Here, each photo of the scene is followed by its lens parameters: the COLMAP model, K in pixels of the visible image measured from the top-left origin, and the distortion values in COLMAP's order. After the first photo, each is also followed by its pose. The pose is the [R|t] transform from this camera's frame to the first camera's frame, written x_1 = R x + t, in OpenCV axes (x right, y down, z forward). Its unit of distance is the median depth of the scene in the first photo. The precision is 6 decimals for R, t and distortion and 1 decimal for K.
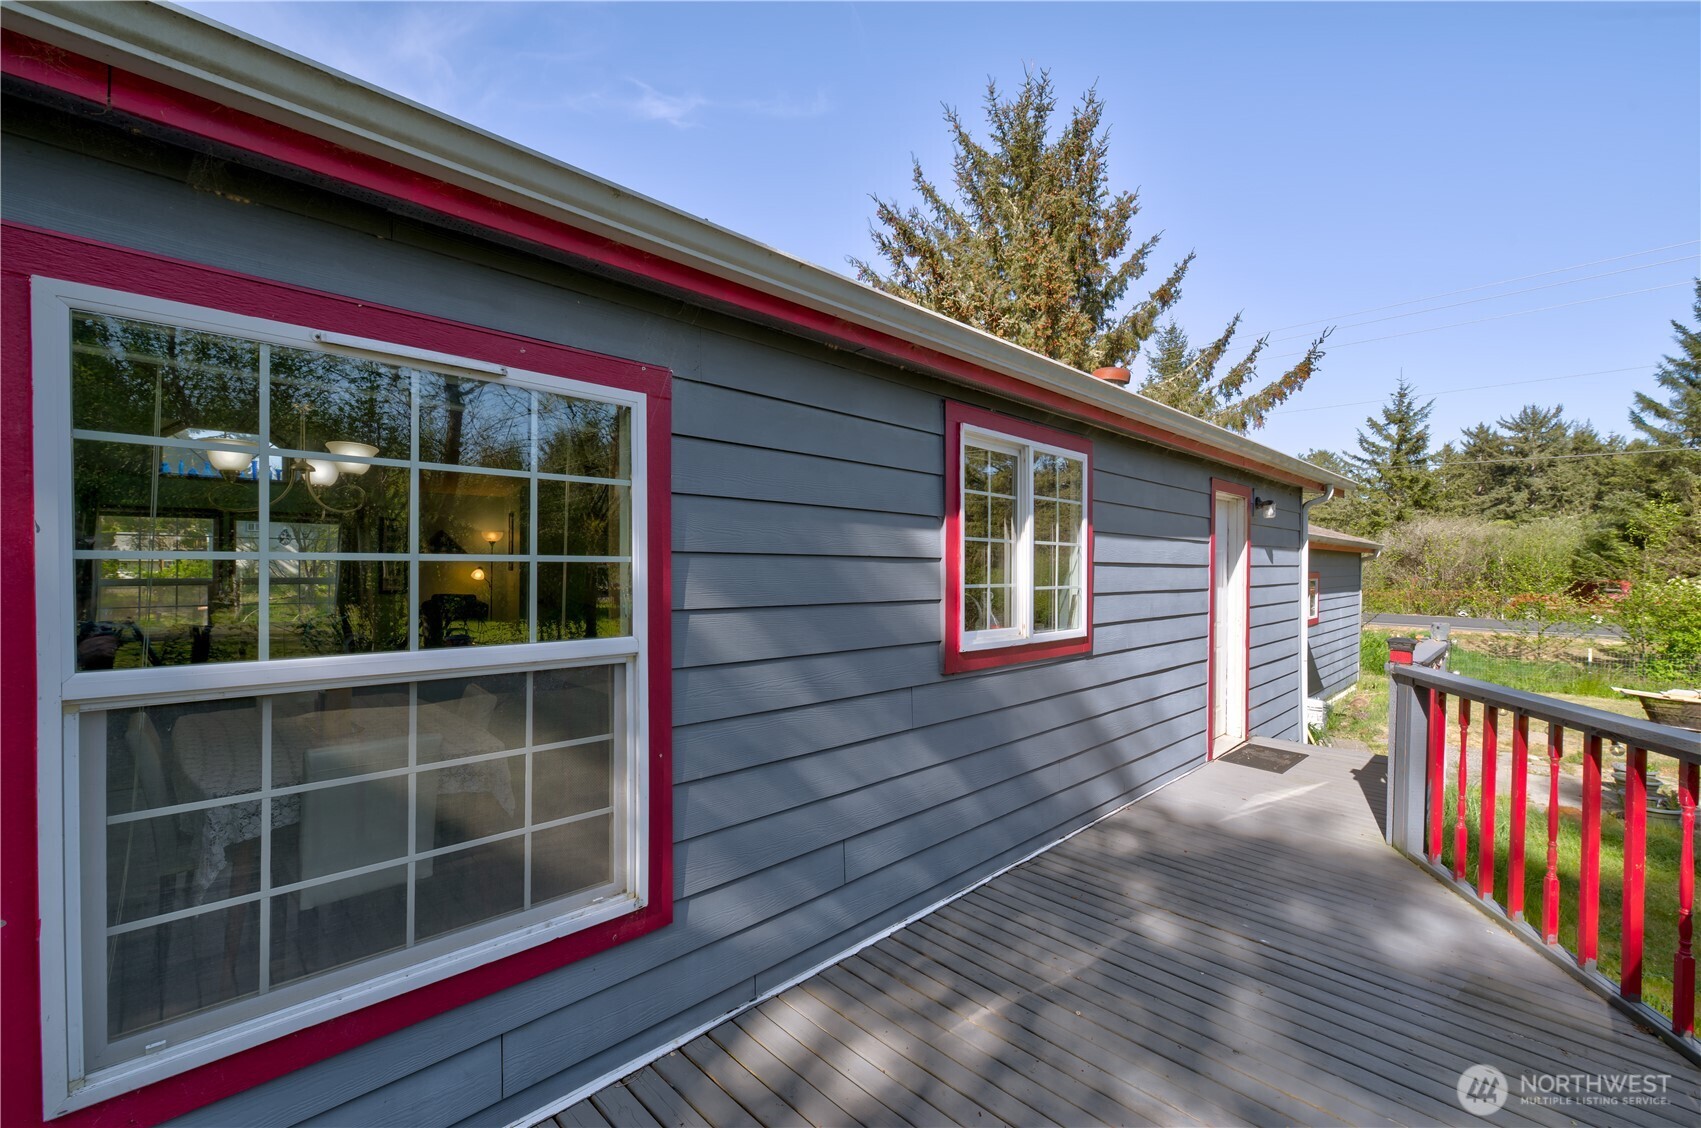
lens RADIAL K [[712.3, 0, 850.5], [0, 712.3, 564.0], [0, 0, 1]] dist [0.000567, 0.000266]
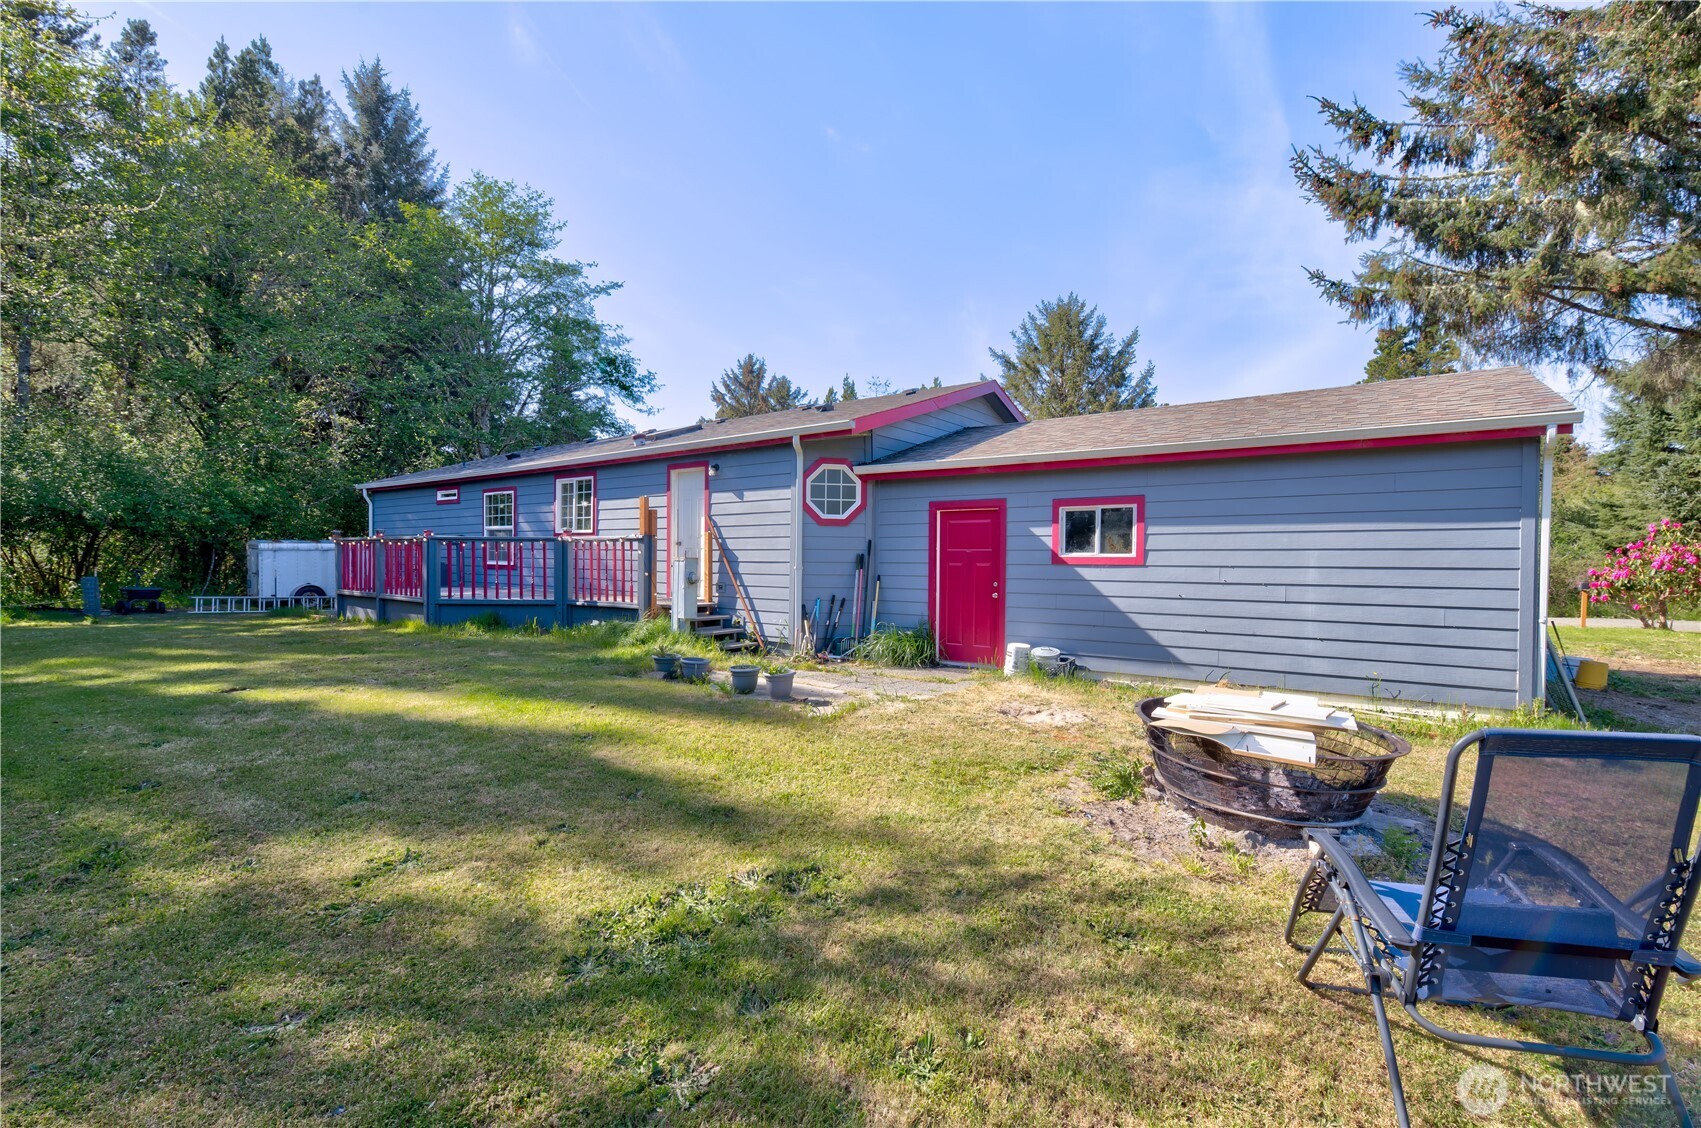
lens RADIAL K [[729.0, 0, 853.8], [0, 729.0, 558.9], [0, 0, 1]] dist [-0.000103, 0.000409]
pose [[0.131544, 0.000098, -0.991310, 0.583484], [-0.004549, 0.999990, -0.000504, 0.033495], [0.991300, 0.004576, 0.131543, 0.274008]]
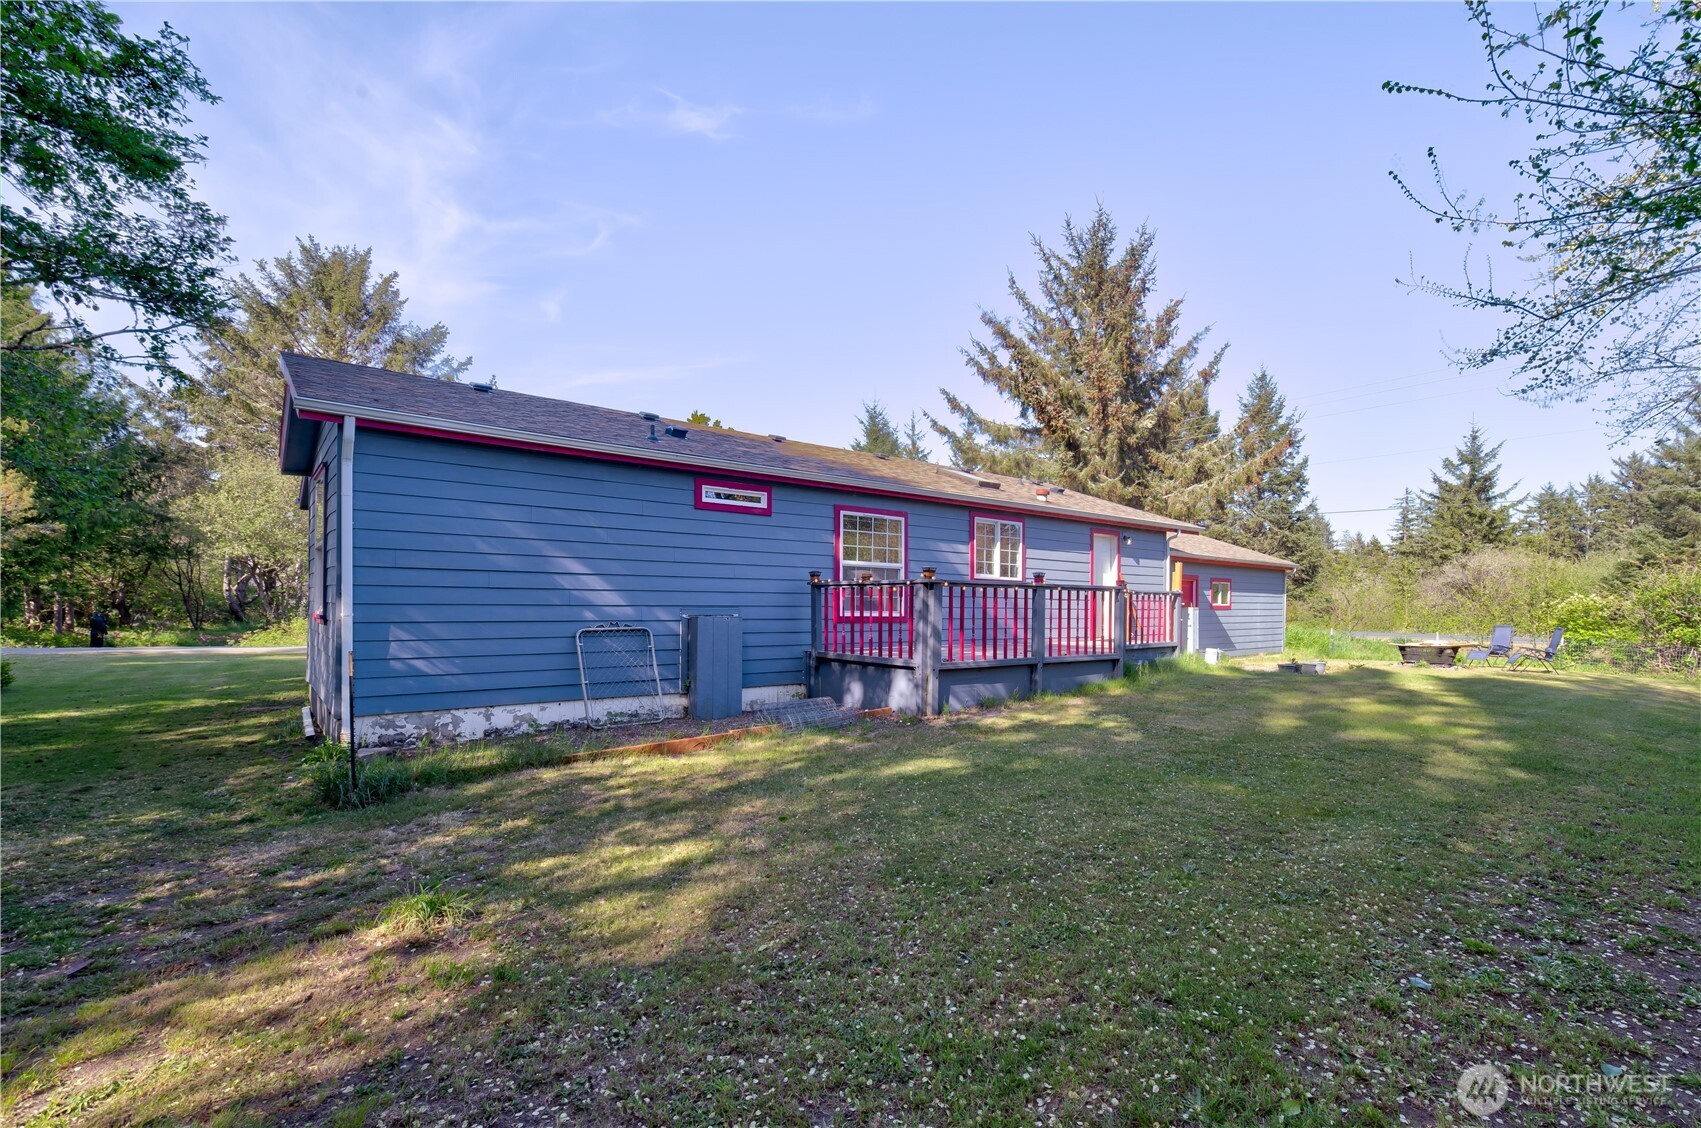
lens RADIAL K [[731.0, 0, 861.4], [0, 731.0, 559.1], [0, 0, 1]] dist [-0.000211, -0.000038]
pose [[0.990062, 0.001828, -0.140623, 0.012888], [-0.009785, 0.998387, -0.055918, 0.029957], [0.140294, 0.056738, 0.988483, -0.352904]]
